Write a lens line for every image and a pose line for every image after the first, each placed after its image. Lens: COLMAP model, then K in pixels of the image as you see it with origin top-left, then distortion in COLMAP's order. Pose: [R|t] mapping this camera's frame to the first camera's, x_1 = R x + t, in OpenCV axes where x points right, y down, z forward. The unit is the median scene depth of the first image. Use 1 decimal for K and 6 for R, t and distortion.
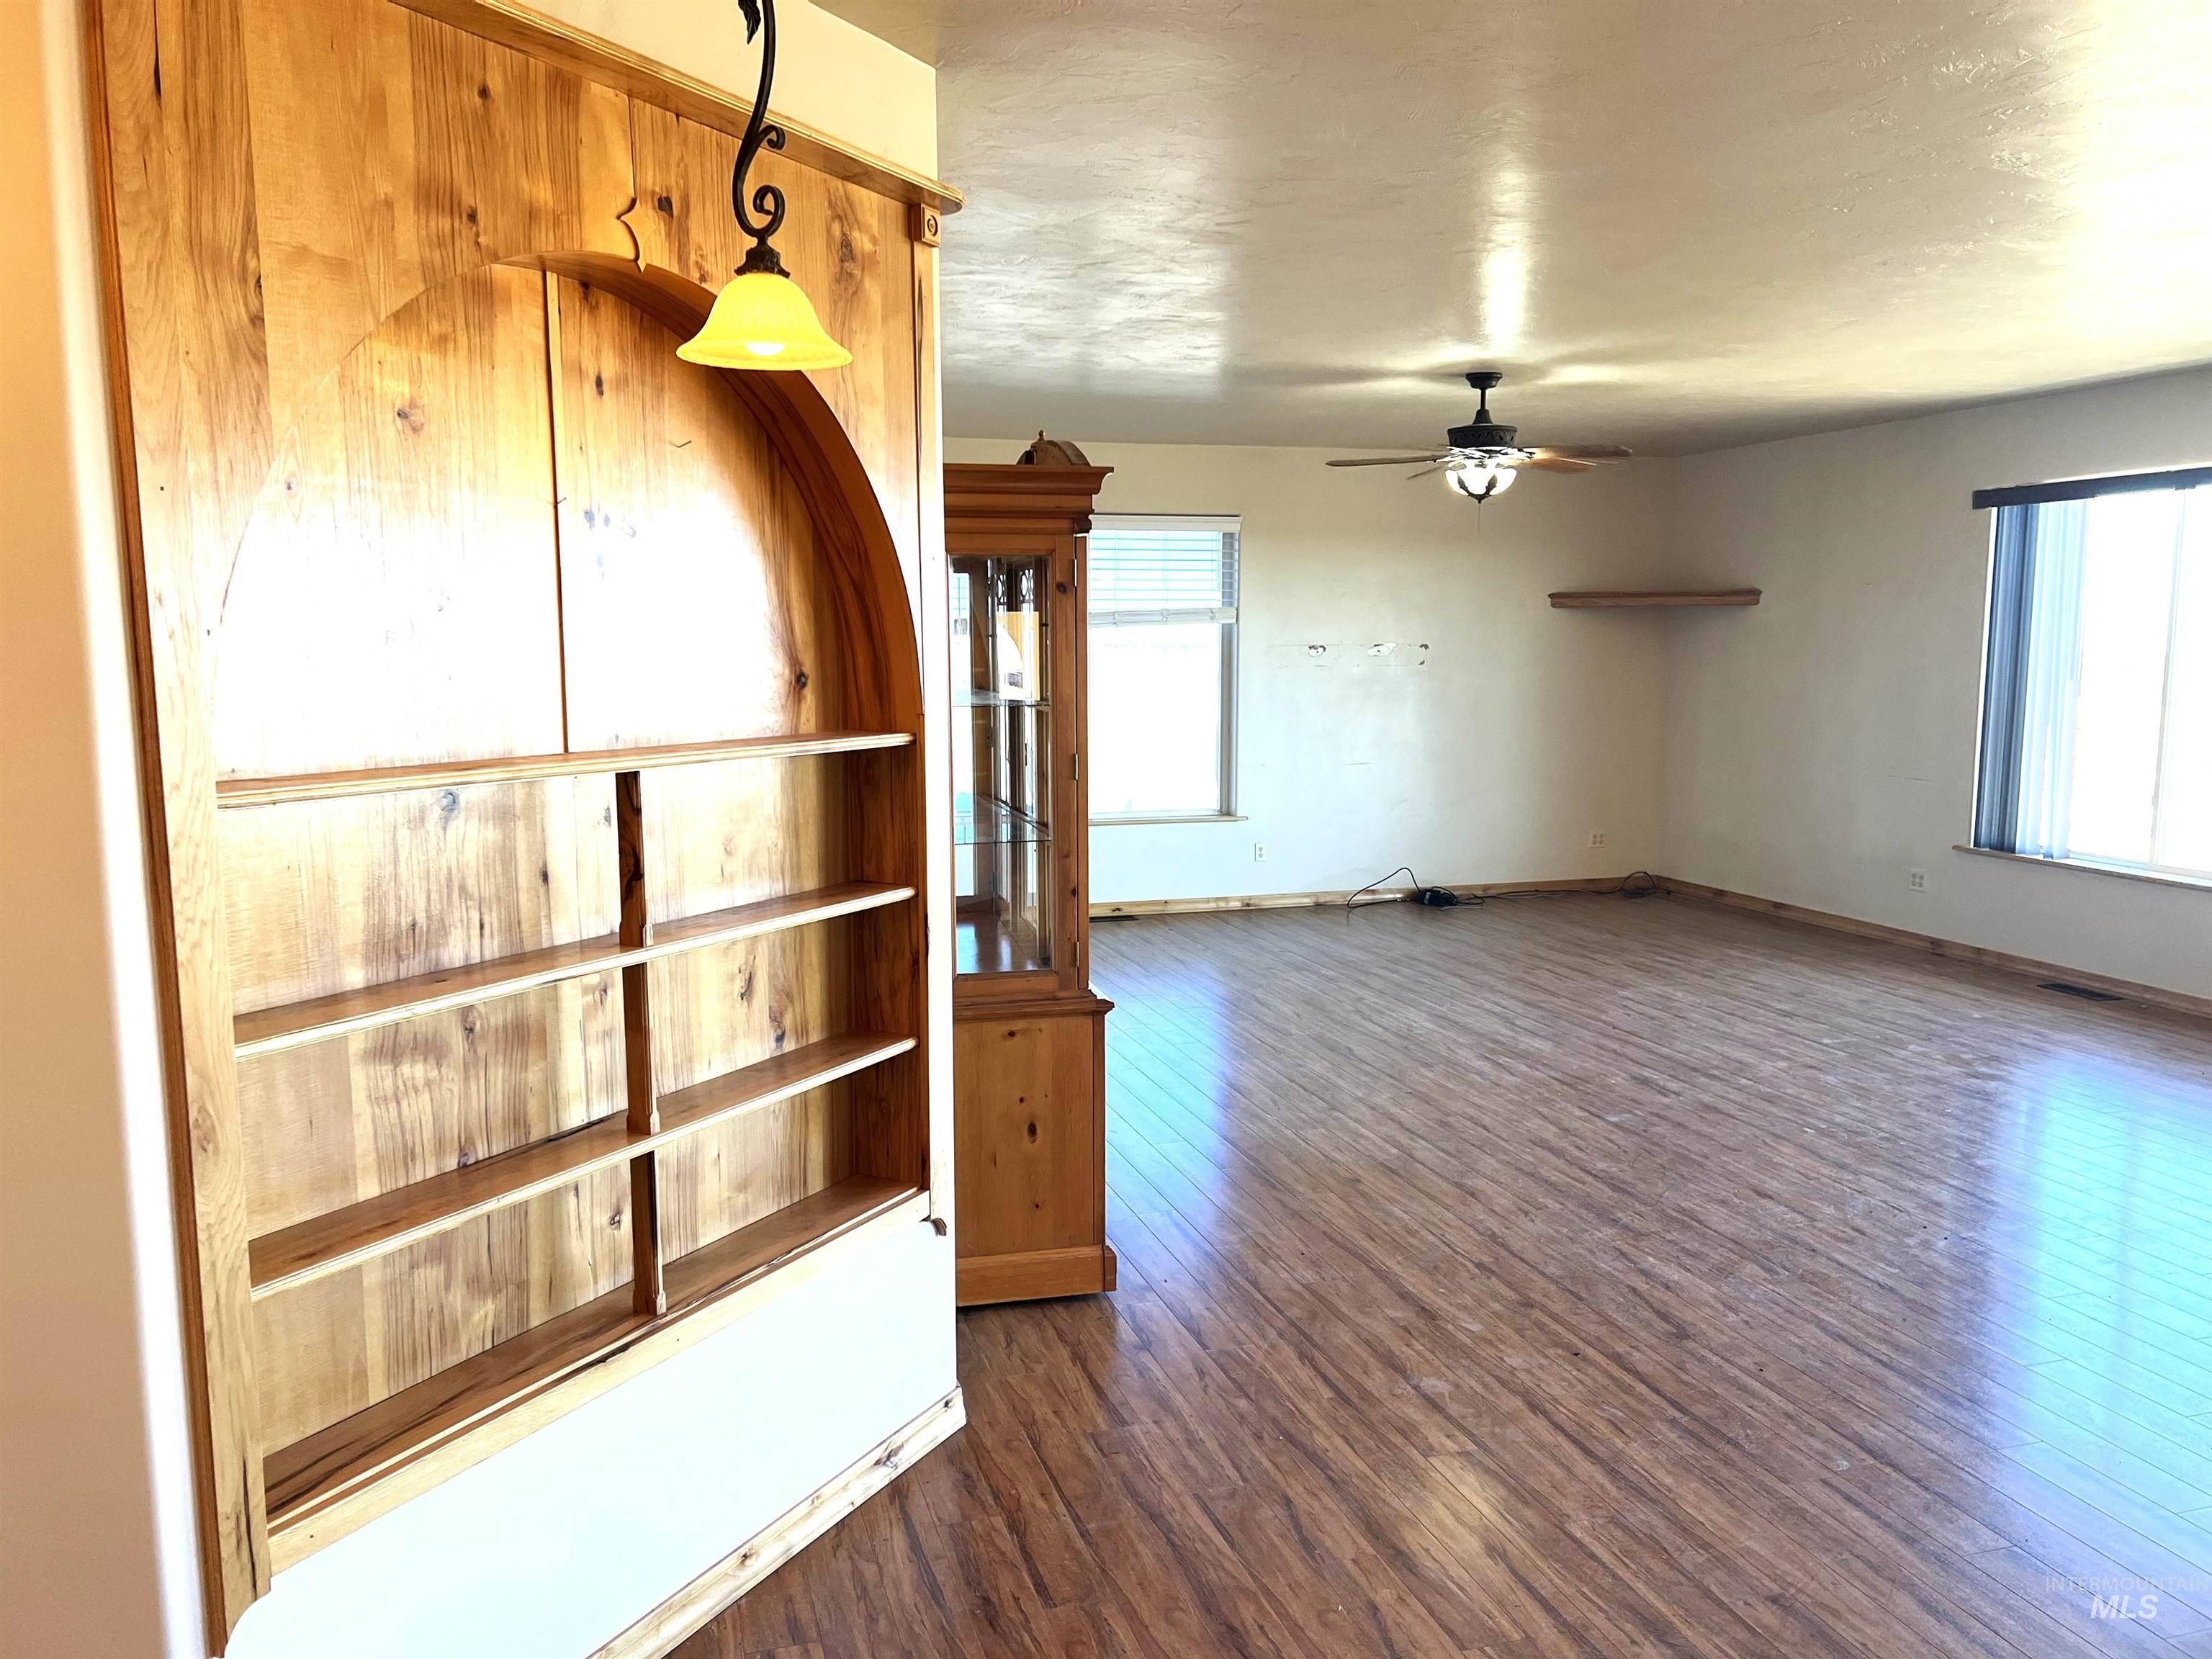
lens RADIAL K [[1656.6, 0, 1097.6], [0, 1656.6, 845.5], [0, 0, 1]] dist [0.058415, -0.069815]
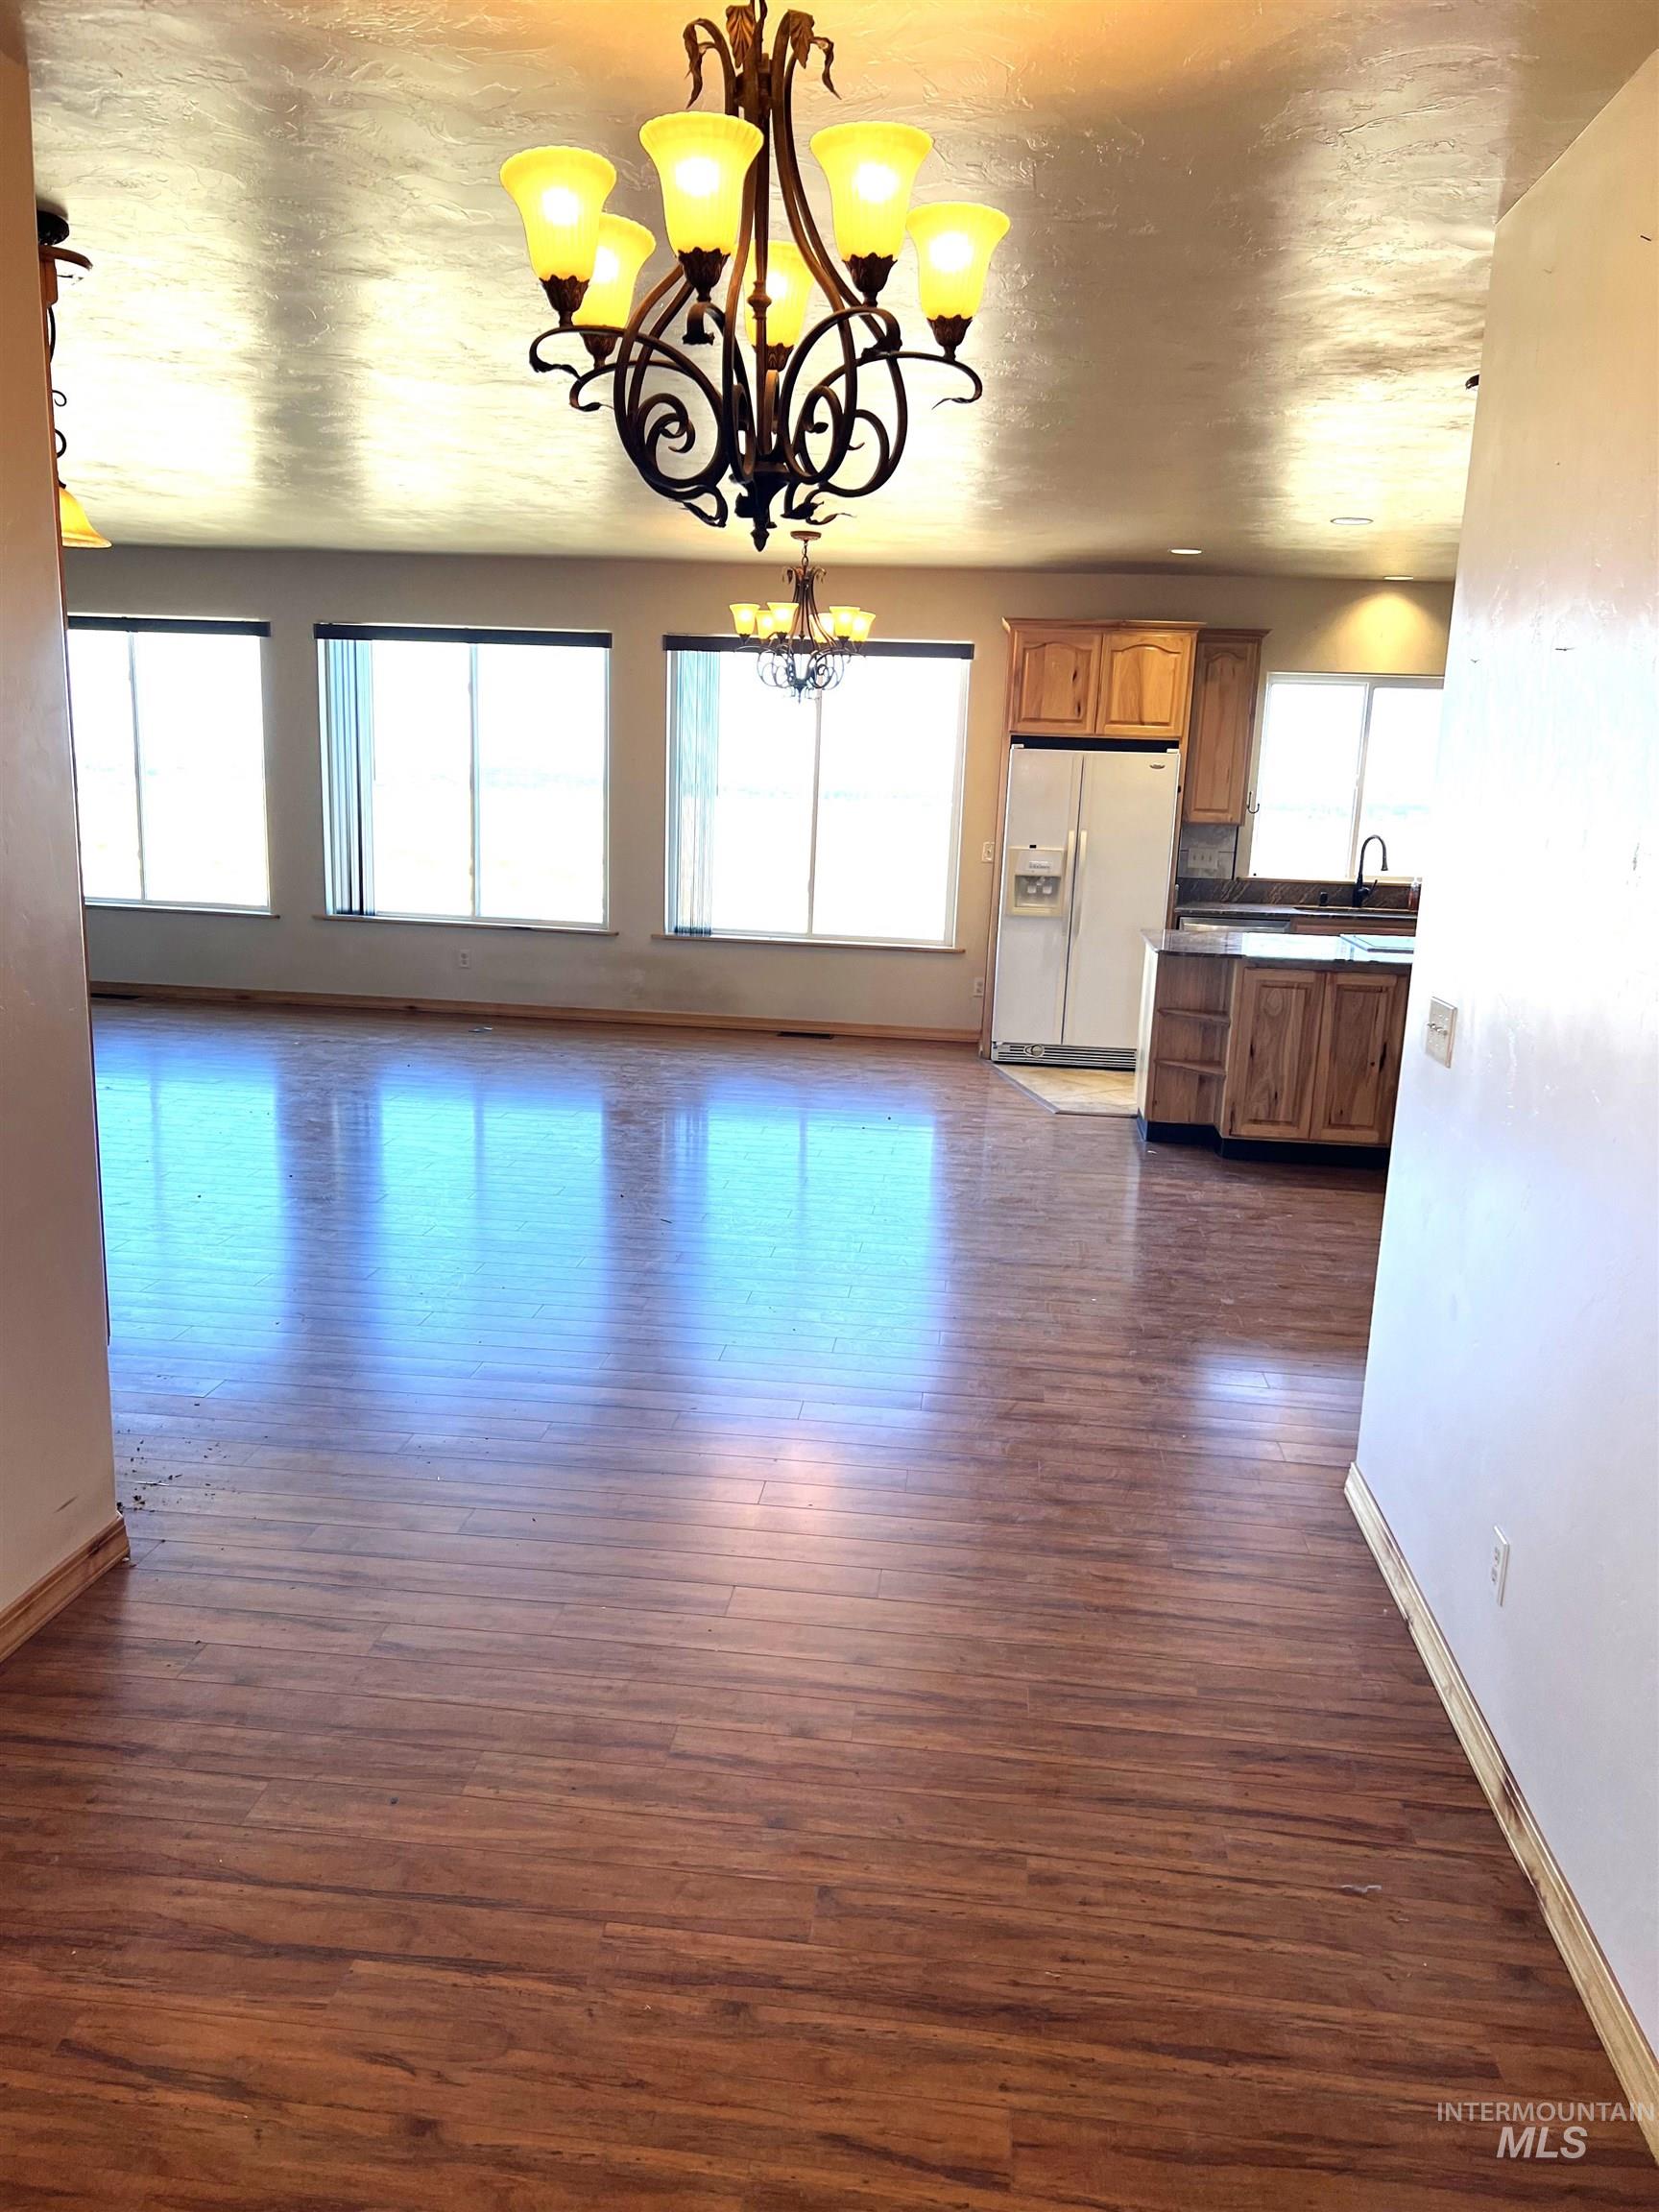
lens RADIAL K [[1656.6, 0, 803.0], [0, 1656.6, 1126.0], [0, 0, 1]] dist [0.058415, -0.069815]
pose [[0.398178, -0.180155, 0.899444, -0.648780], [0.080932, 0.983600, 0.161183, 0.022408], [-0.913731, 0.008614, 0.406228, -0.119455]]
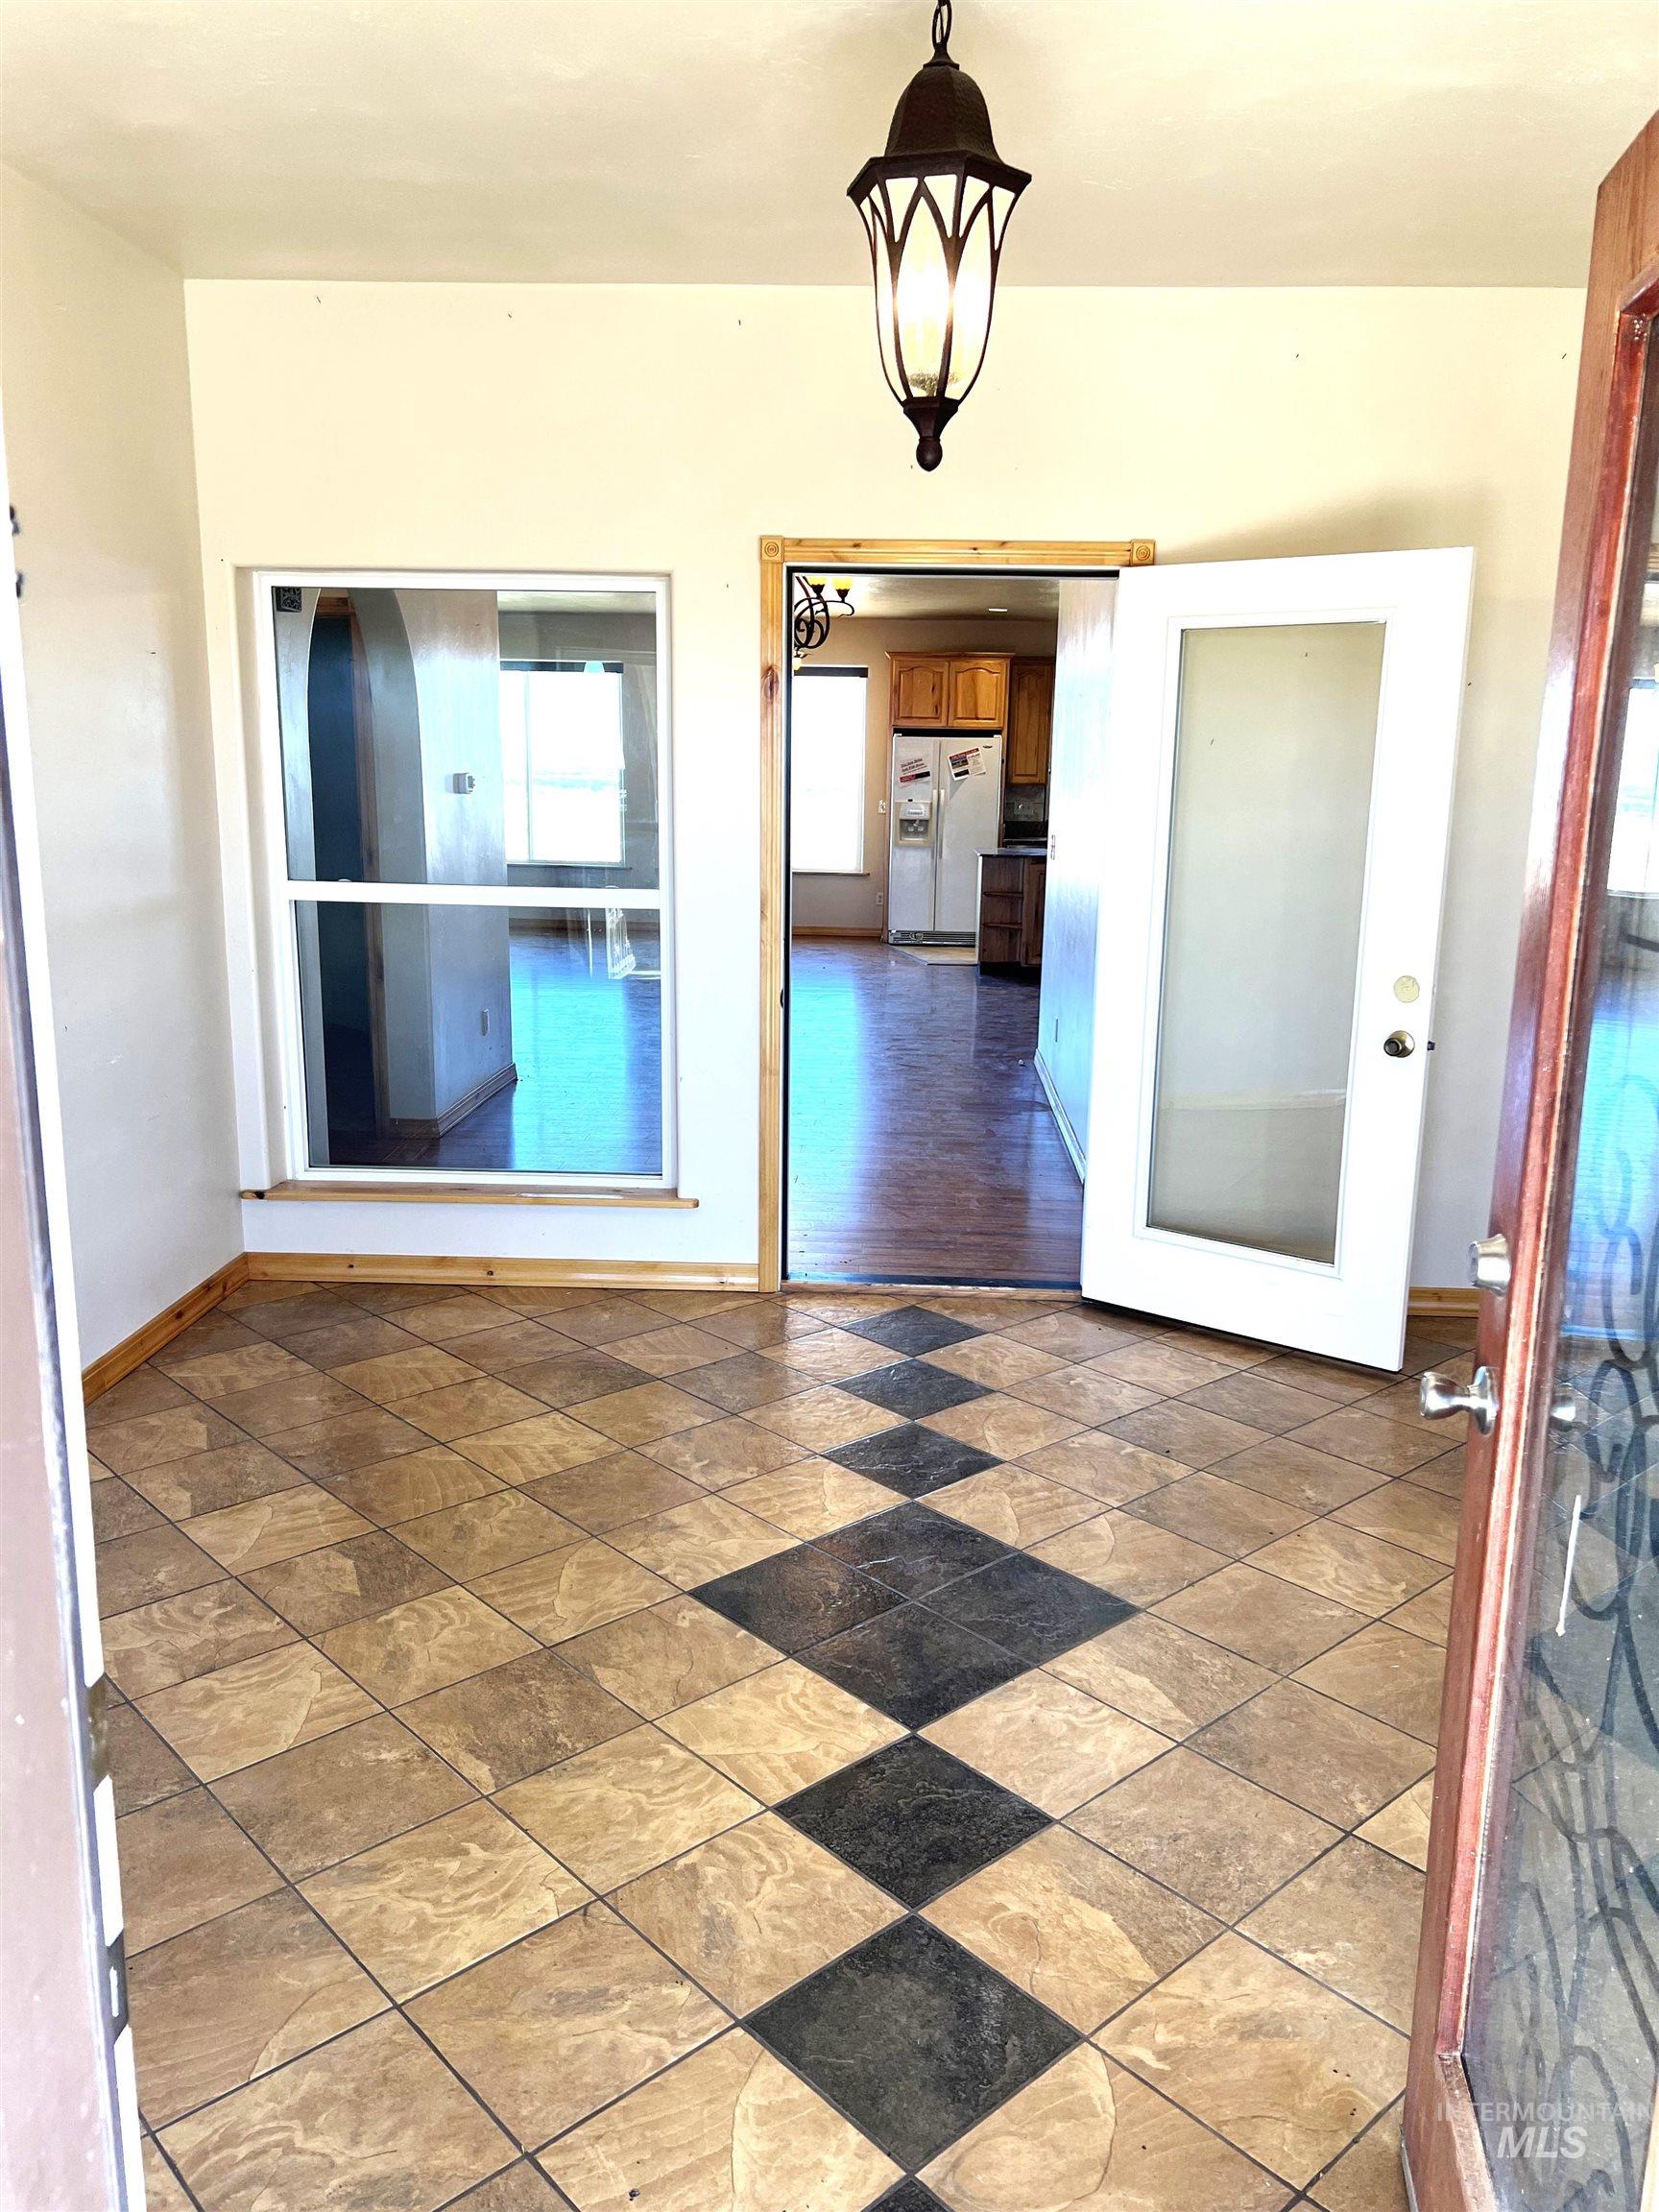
lens RADIAL K [[1656.6, 0, 844.7], [0, 1656.6, 1119.4], [0, 0, 1]] dist [0.058415, -0.069815]
pose [[0.327476, -0.190716, 0.925412, -1.513675], [0.100760, 0.980881, 0.166492, 0.081215], [-0.939472, 0.038723, 0.340431, -0.416997]]
